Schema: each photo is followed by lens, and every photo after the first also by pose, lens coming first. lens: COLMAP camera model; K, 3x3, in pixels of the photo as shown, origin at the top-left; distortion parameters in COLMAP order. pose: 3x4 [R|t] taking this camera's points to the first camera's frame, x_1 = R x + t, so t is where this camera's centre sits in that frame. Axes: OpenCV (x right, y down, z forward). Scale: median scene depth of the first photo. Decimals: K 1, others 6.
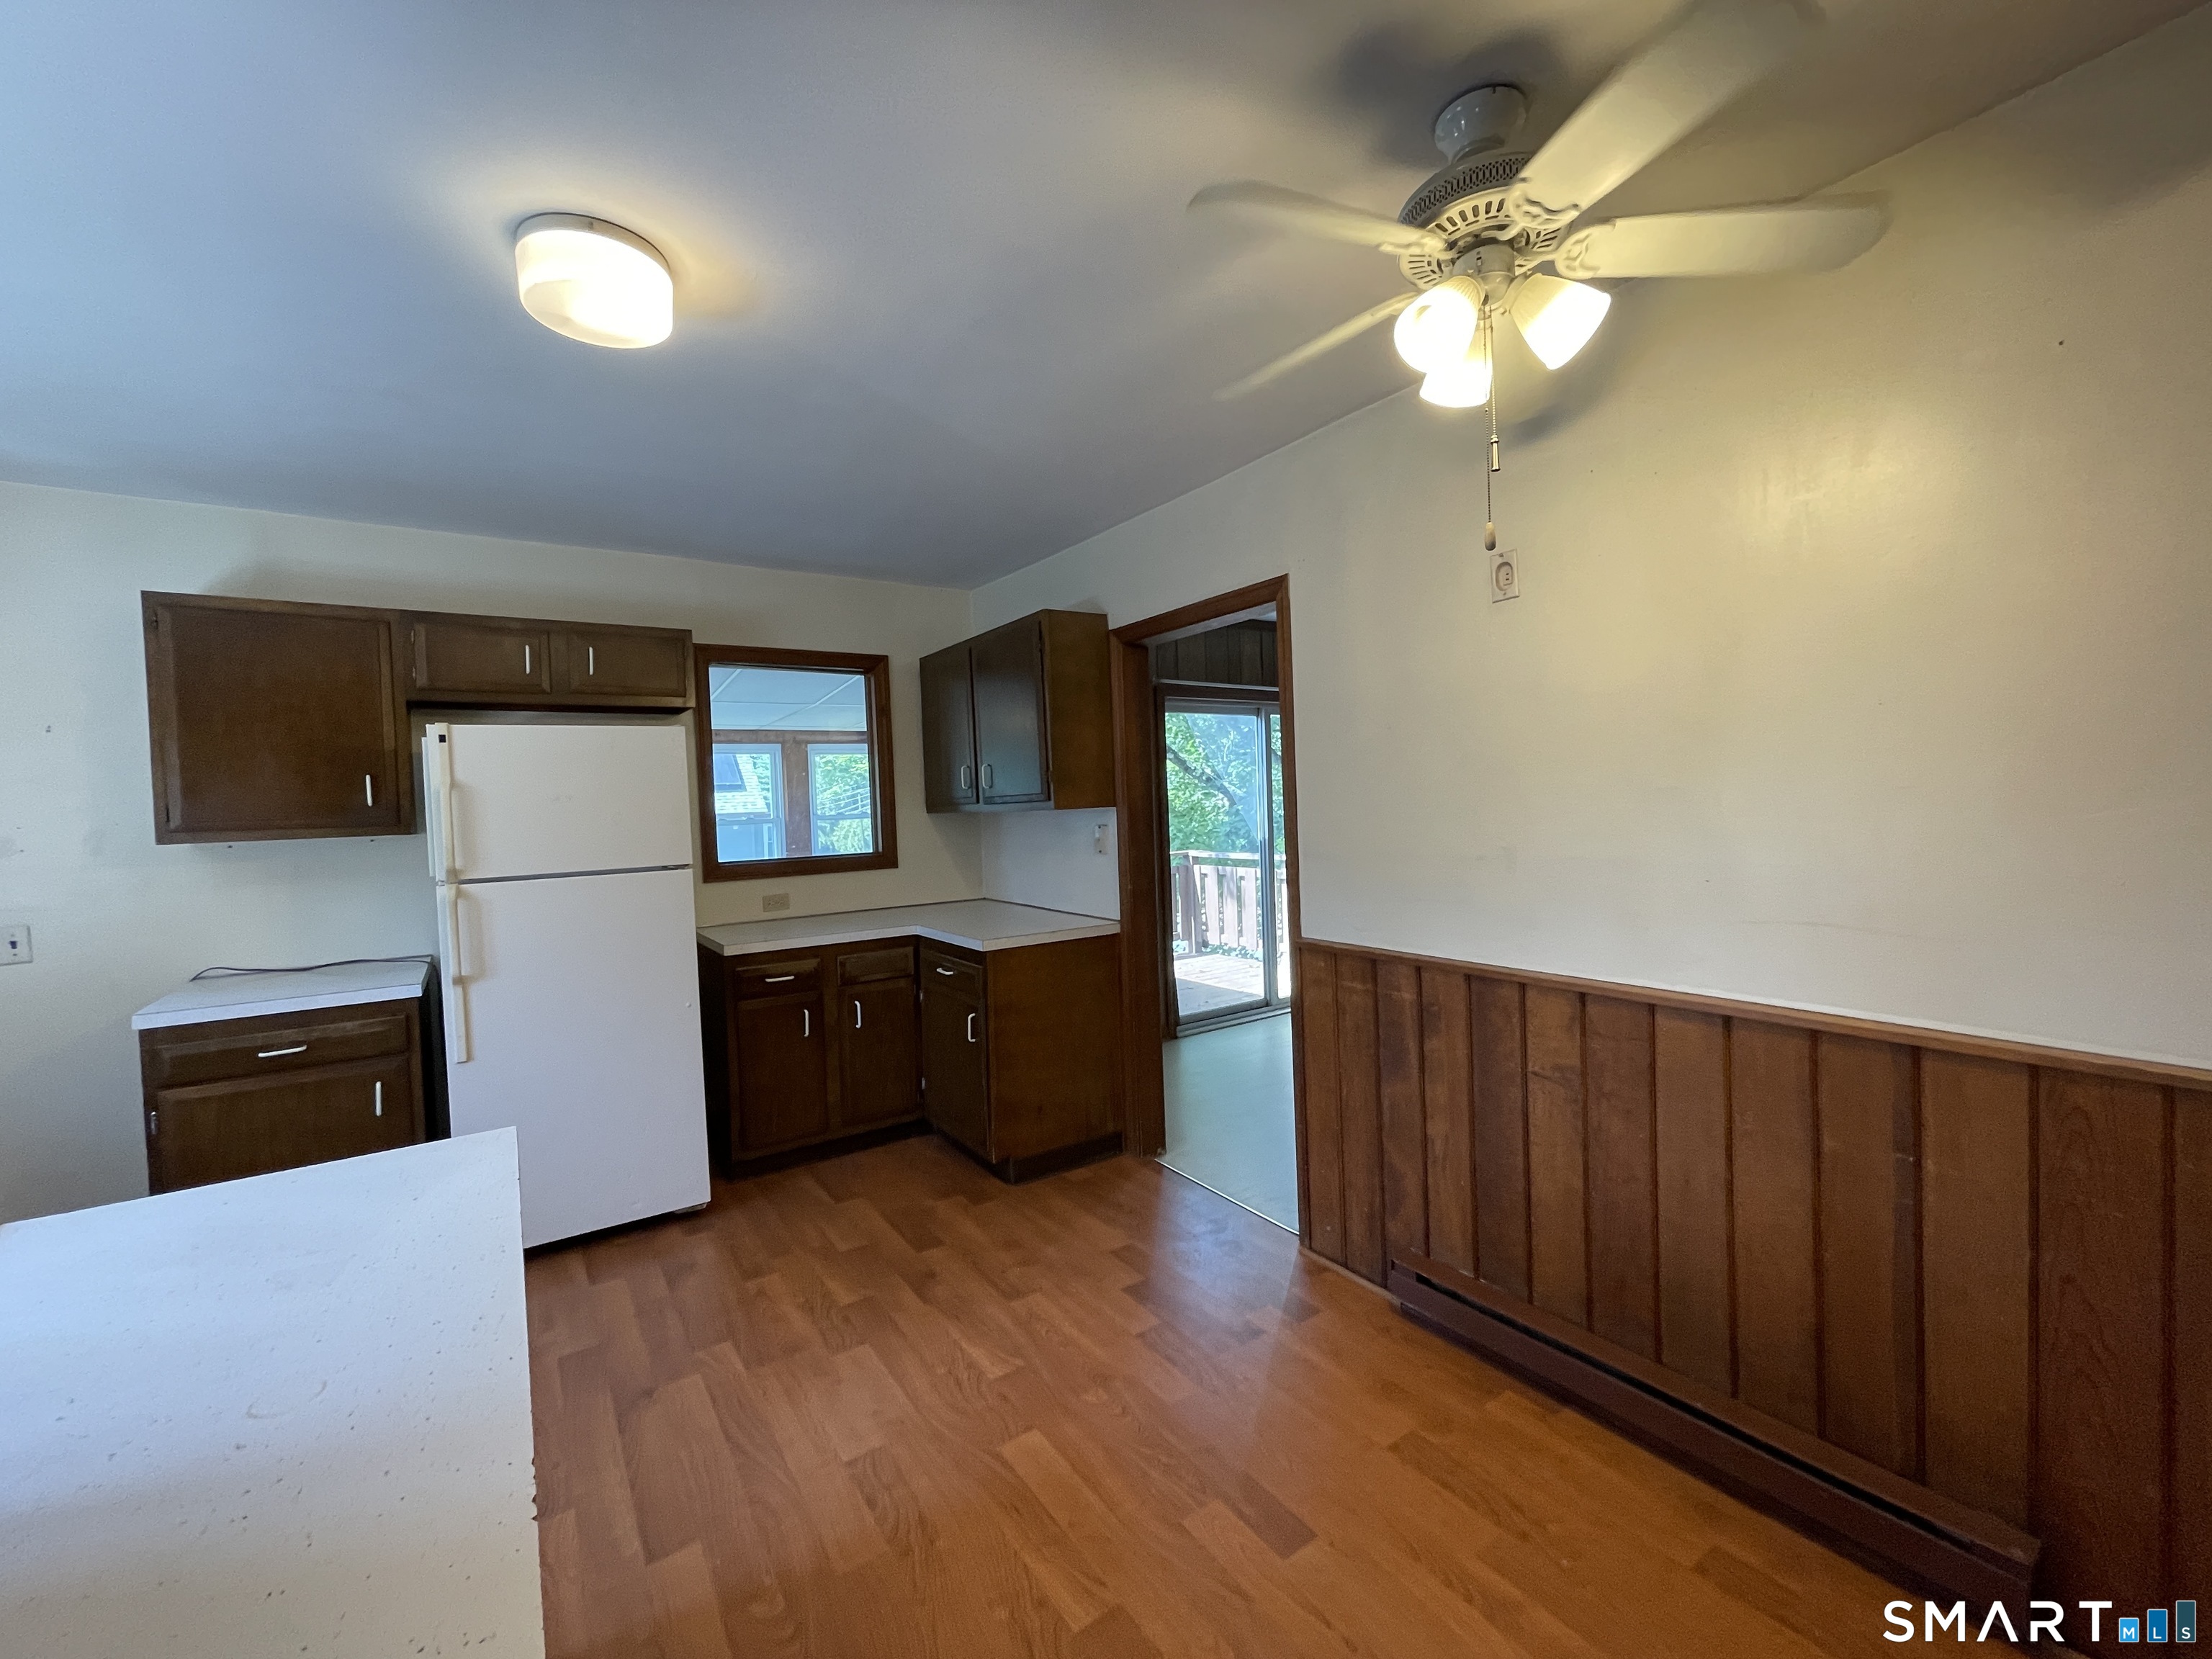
lens RADIAL K [[902.3, 0, 1100.1], [0, 902.3, 825.7], [0, 0, 1]] dist [-0.001369, 0.000357]
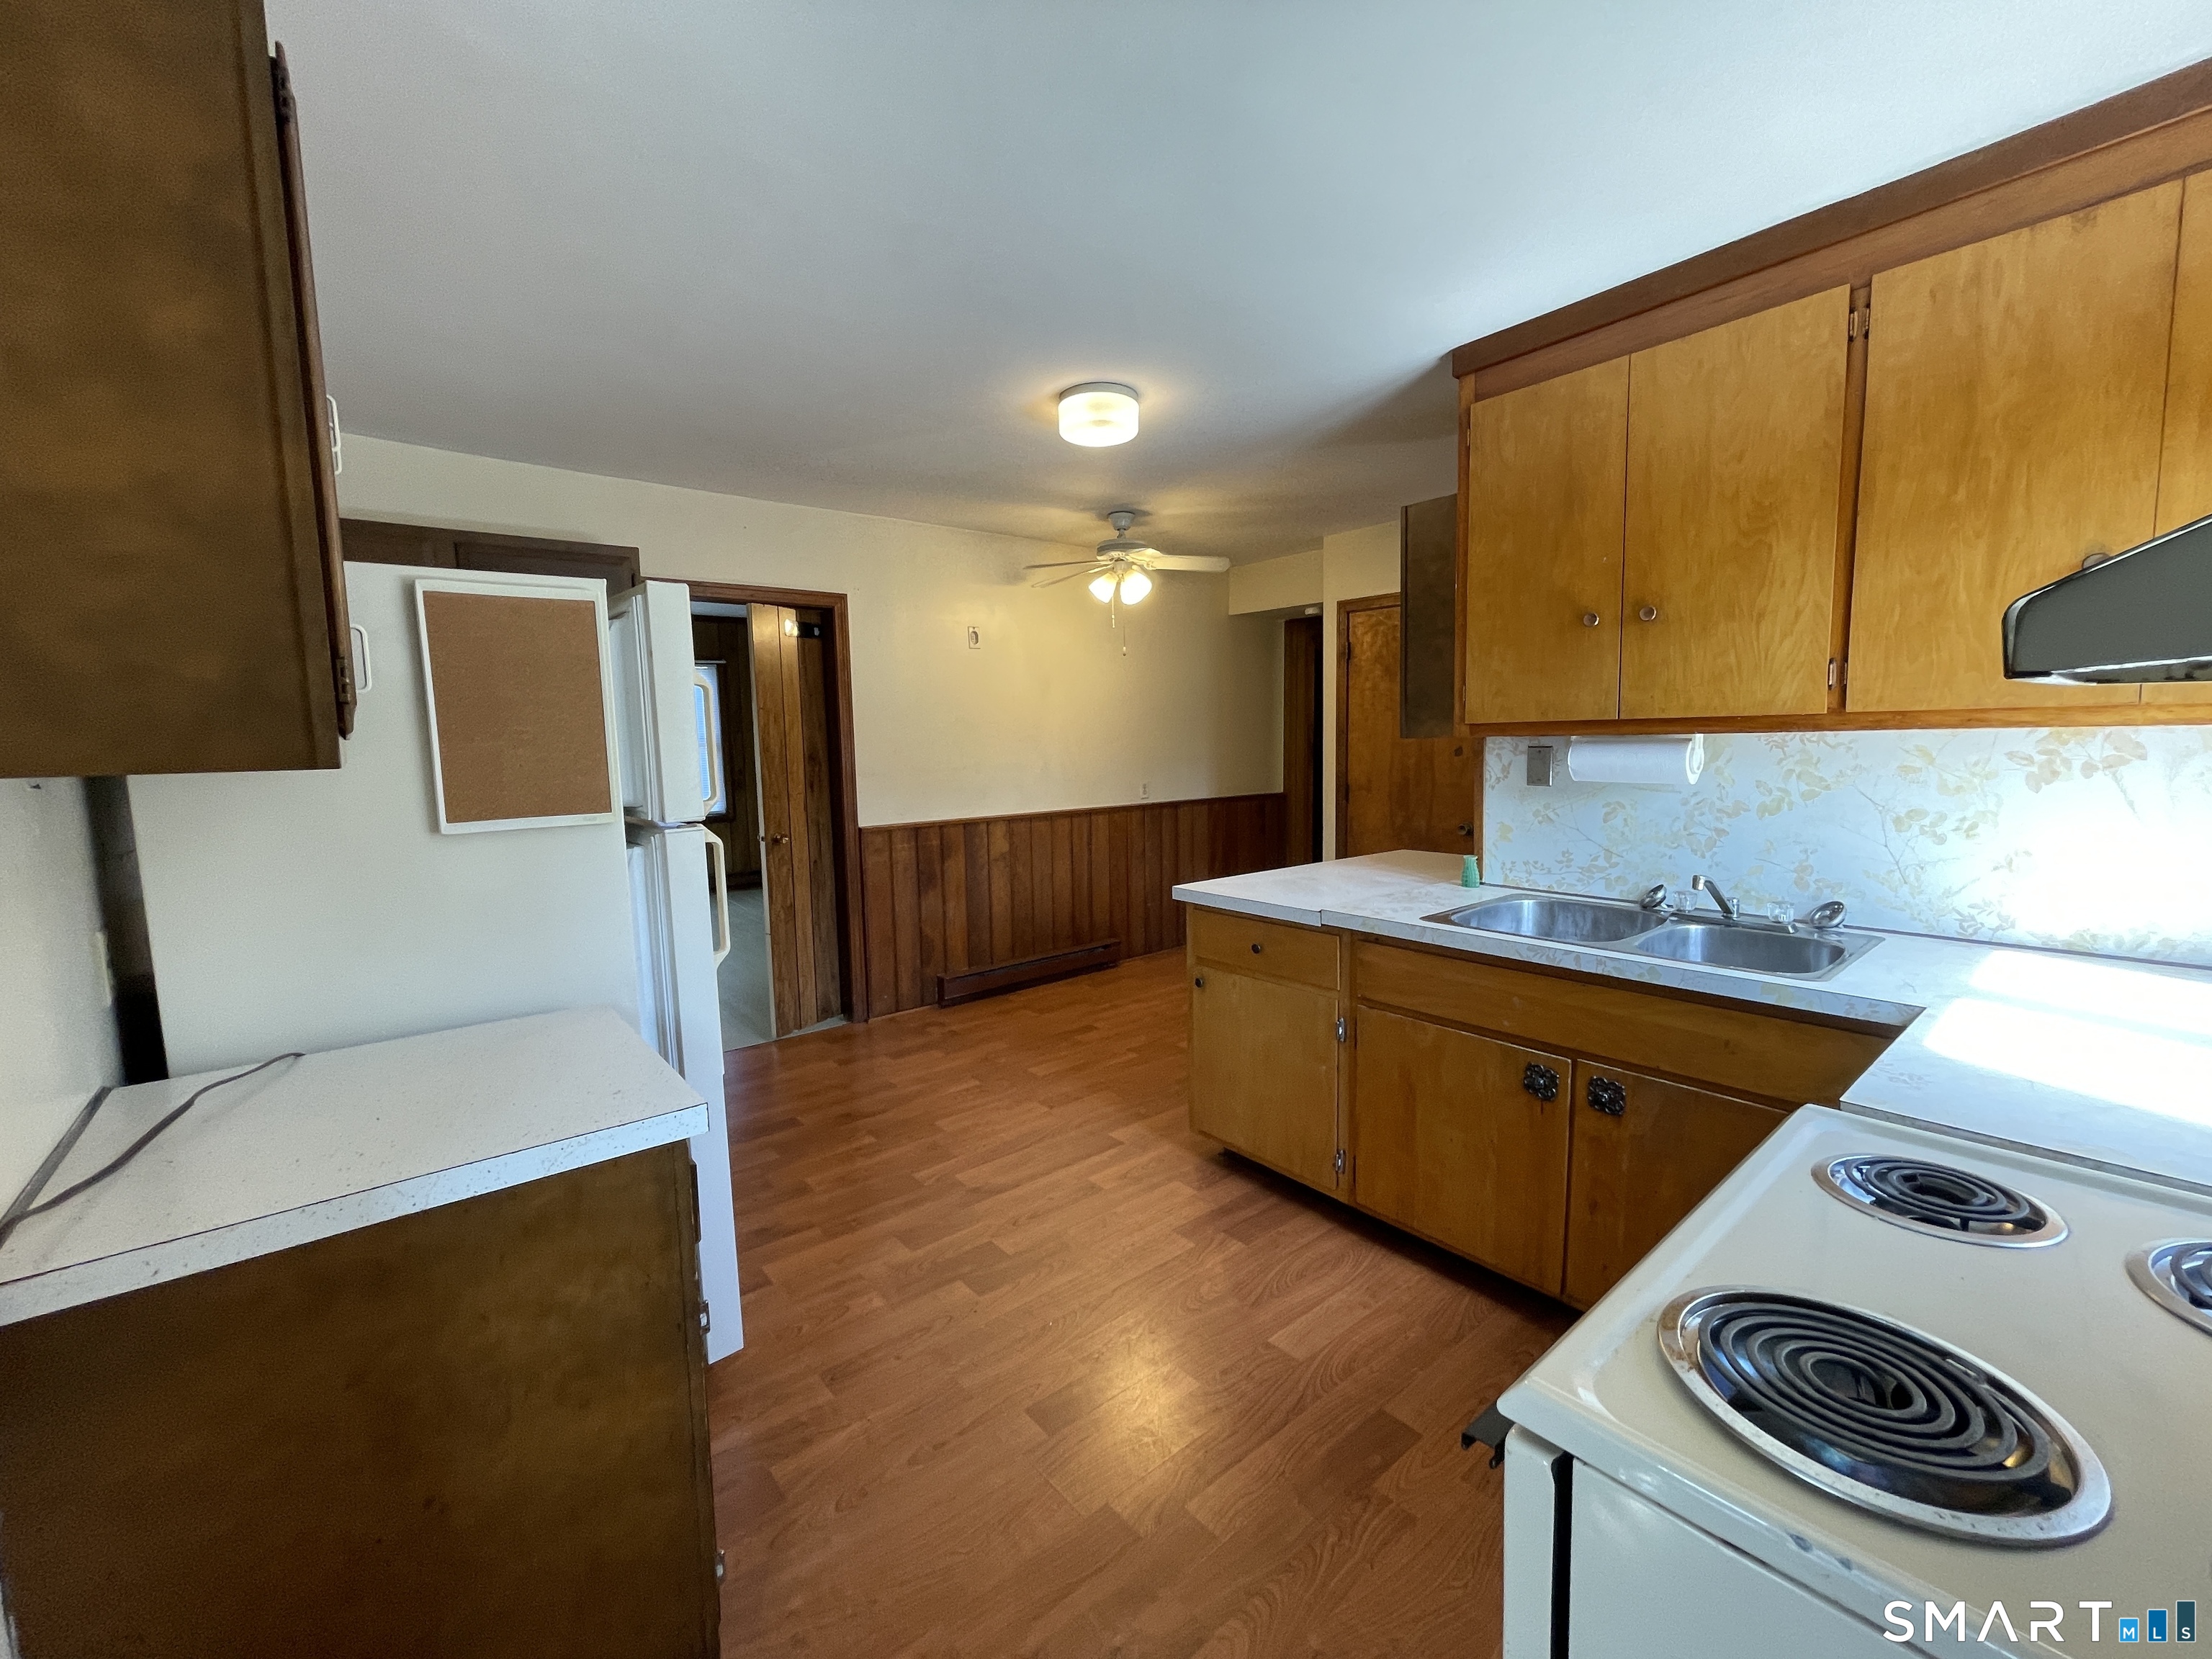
lens RADIAL K [[902.3, 0, 1099.9], [0, 902.3, 829.6], [0, 0, 1]] dist [-0.001369, 0.000357]
pose [[-0.103170, -0.063834, 0.992613, -1.754493], [0.055824, 0.995994, 0.069854, 0.052924], [-0.993096, 0.062619, -0.099193, 0.929272]]
